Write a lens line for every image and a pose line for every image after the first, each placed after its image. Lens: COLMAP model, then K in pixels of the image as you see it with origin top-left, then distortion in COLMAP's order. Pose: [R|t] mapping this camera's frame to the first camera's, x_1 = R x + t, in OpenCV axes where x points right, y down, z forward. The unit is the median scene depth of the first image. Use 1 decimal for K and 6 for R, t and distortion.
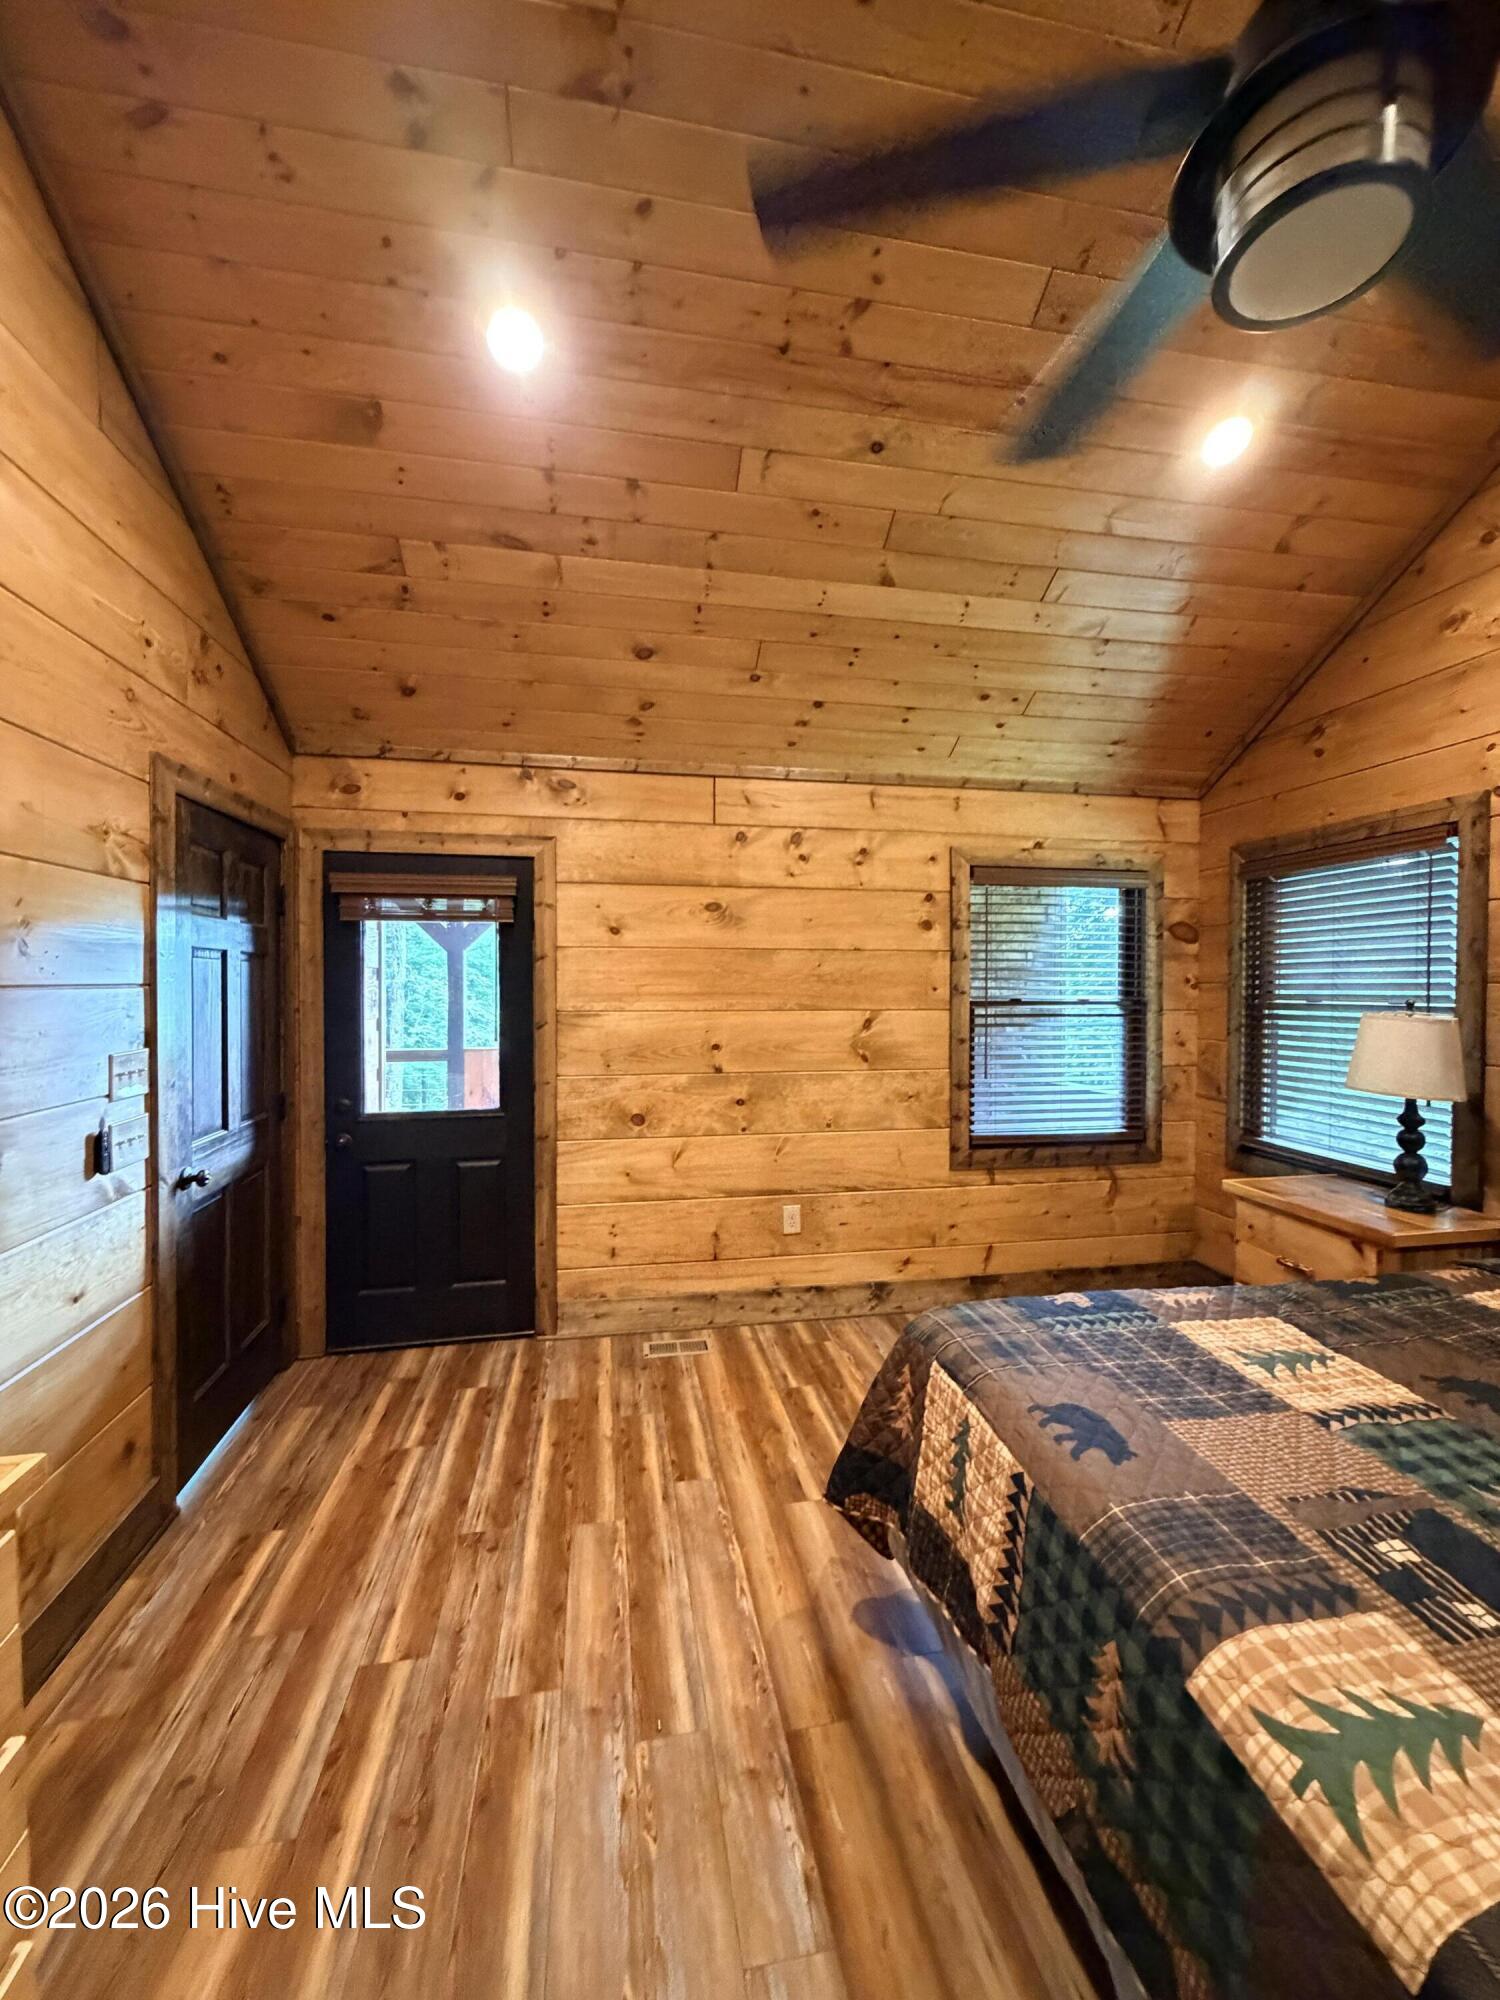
lens RADIAL K [[799.0, 0, 742.0], [0, 799.0, 996.8], [0, 0, 1]] dist [-0.000483, 0.000106]
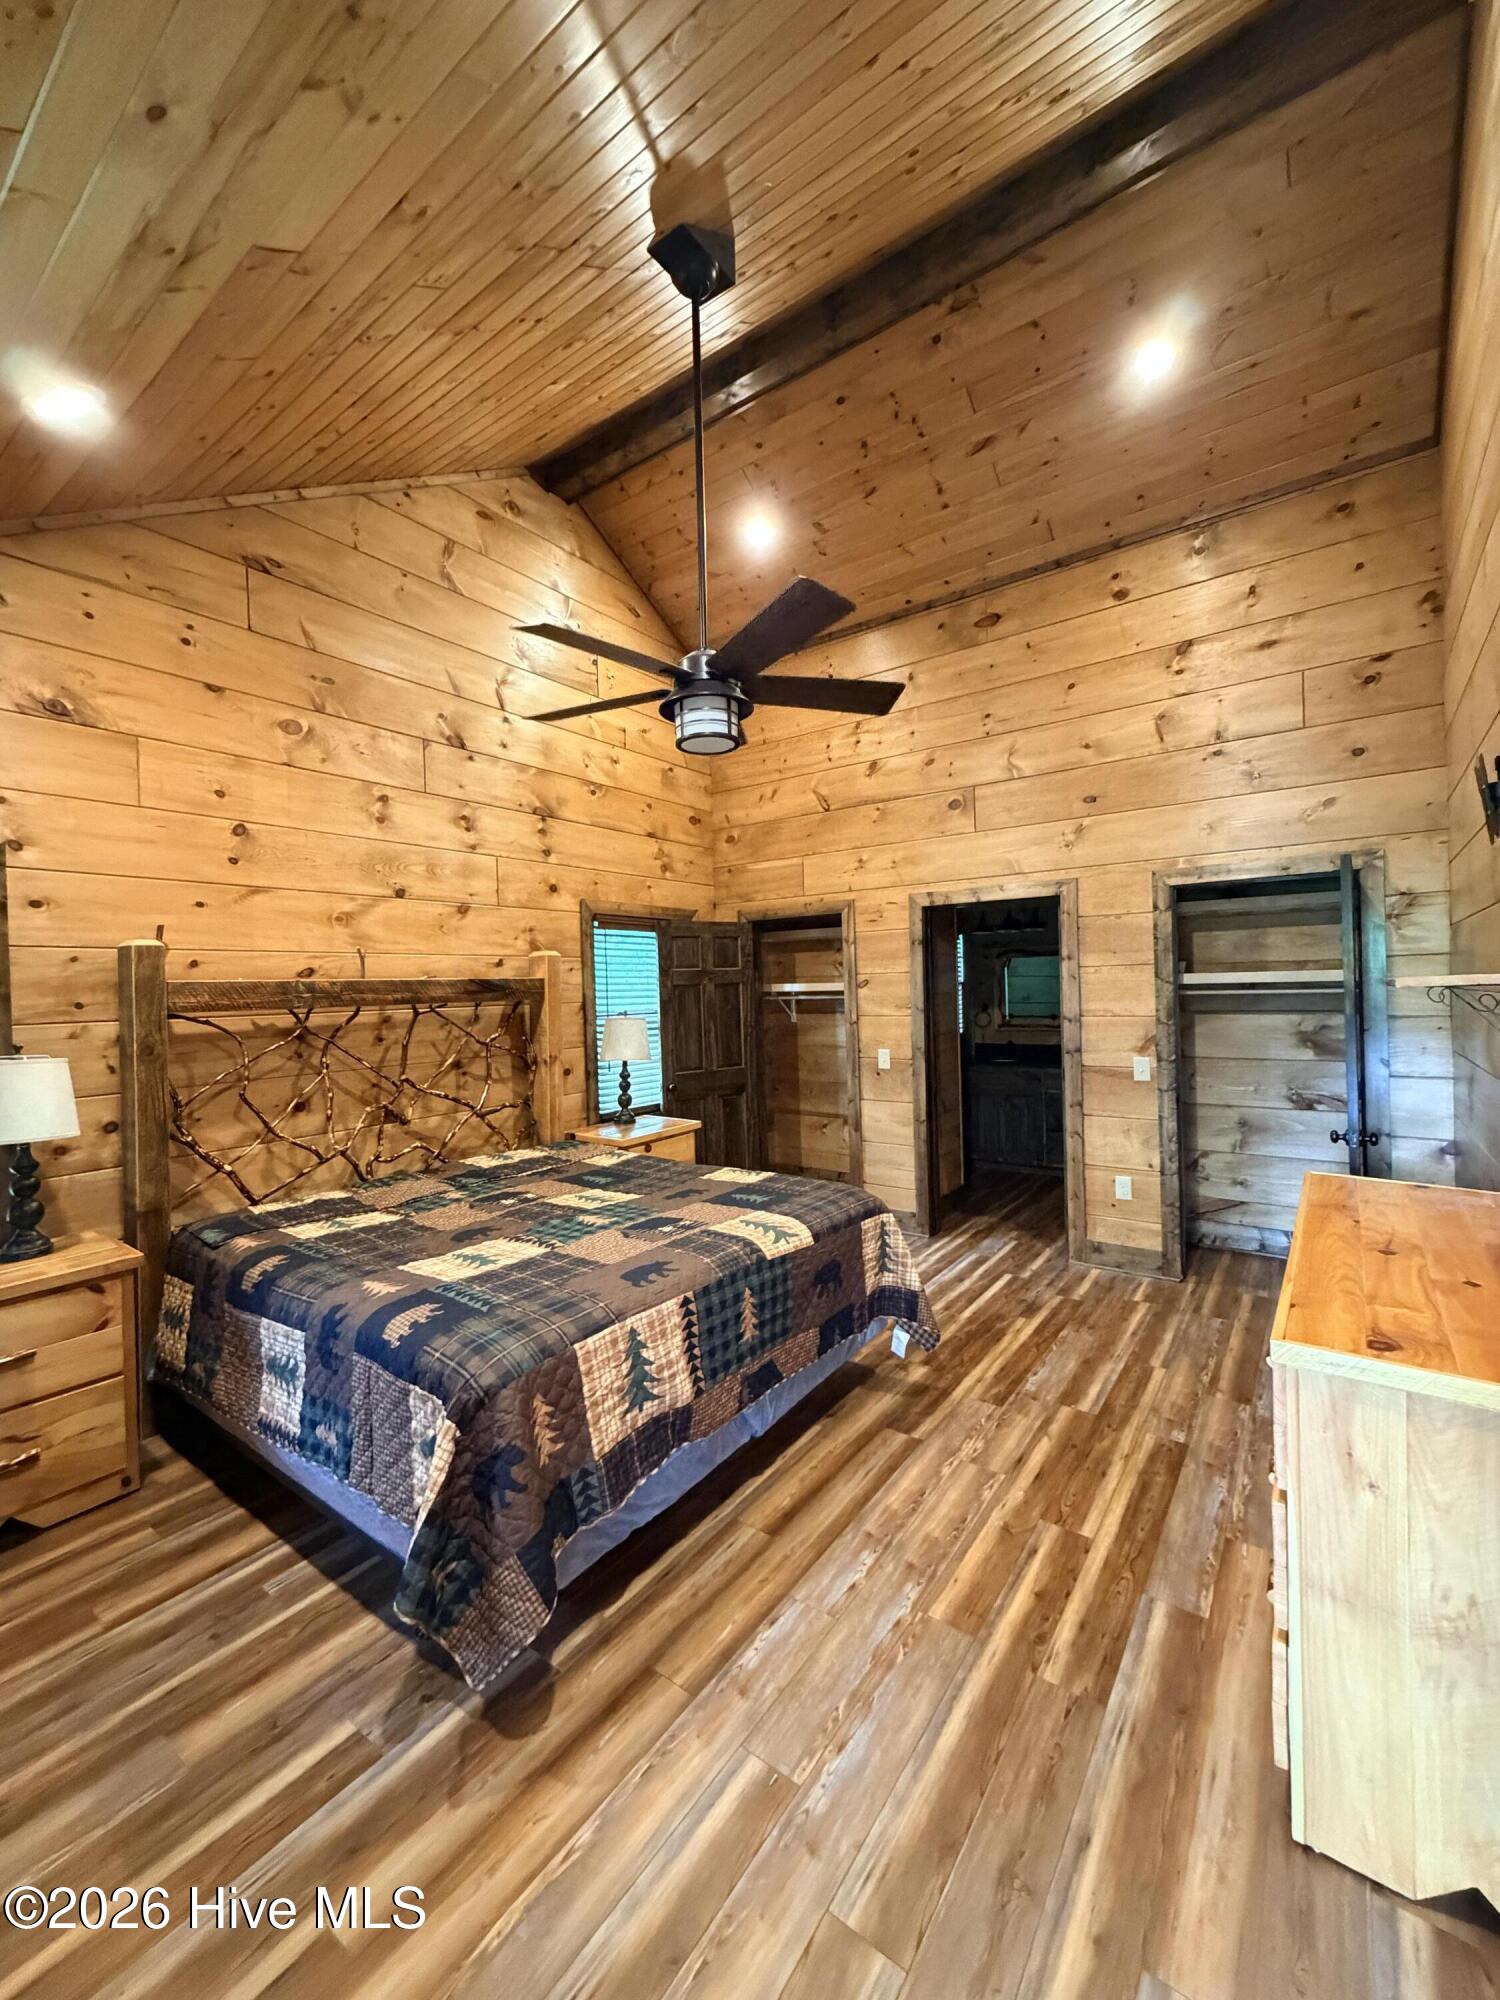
lens RADIAL K [[799.0, 0, 769.5], [0, 799.0, 987.3], [0, 0, 1]] dist [-0.000483, 0.000106]
pose [[-0.705940, 0.020206, 0.707983, -0.836766], [0.039408, 0.999165, 0.010778, -0.062946], [-0.707174, 0.035509, -0.706147, 1.714343]]
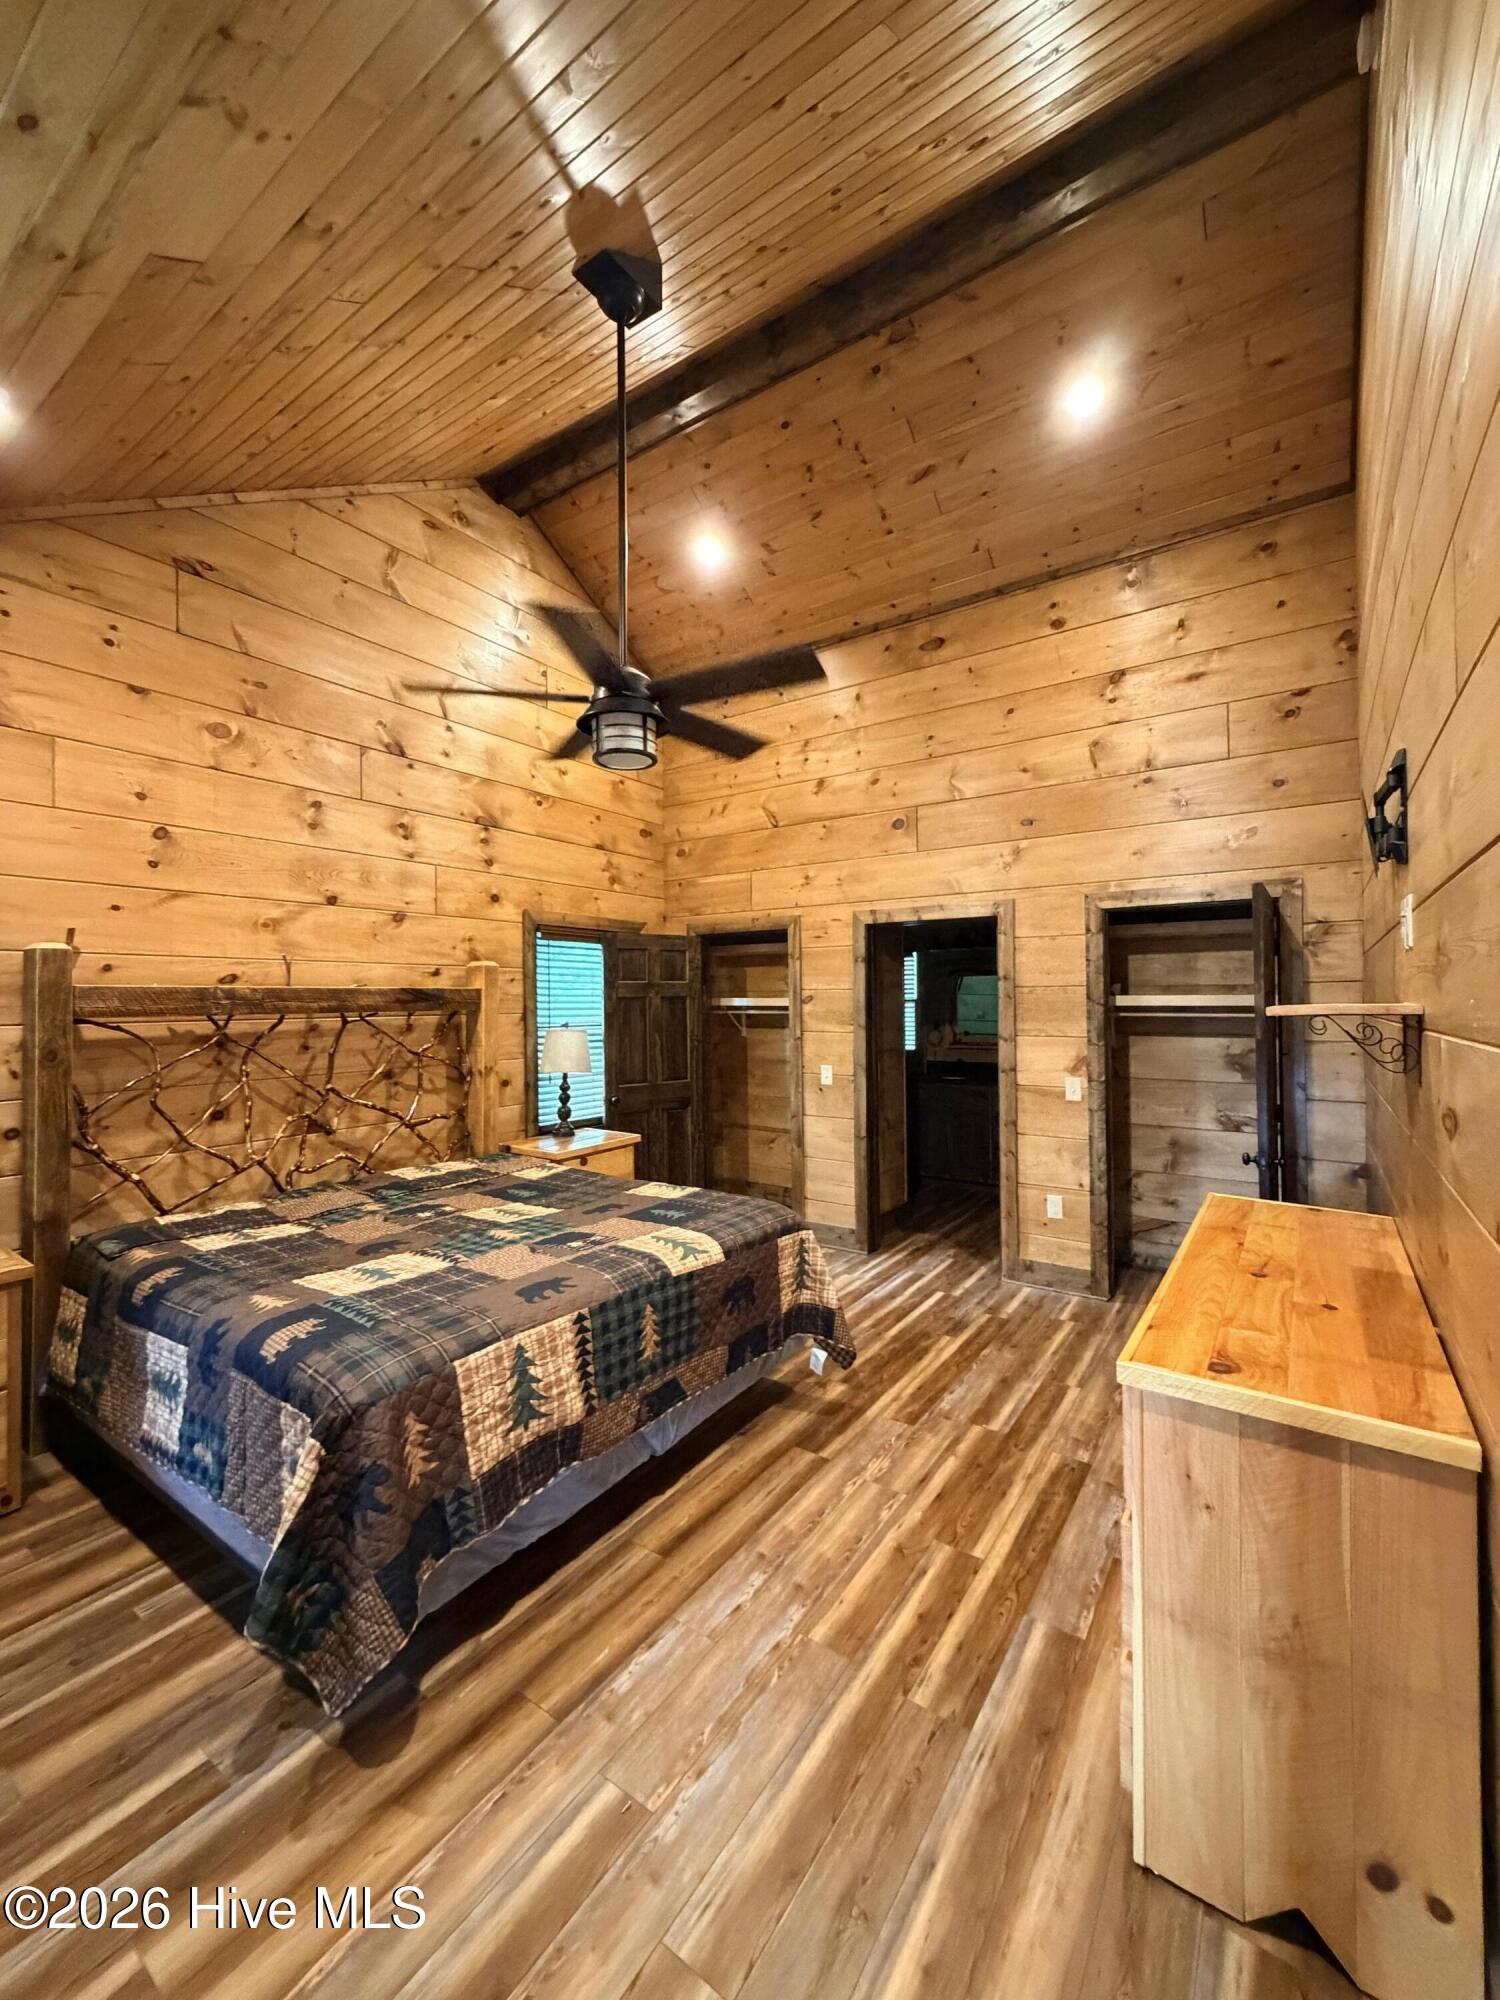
lens RADIAL K [[799.0, 0, 770.7], [0, 799.0, 987.4], [0, 0, 1]] dist [-0.000483, 0.000106]
pose [[-0.725817, 0.018119, 0.687649, -0.940579], [0.021184, 0.999768, -0.003983, -0.067395], [-0.687561, 0.011676, -0.726032, 1.622818]]
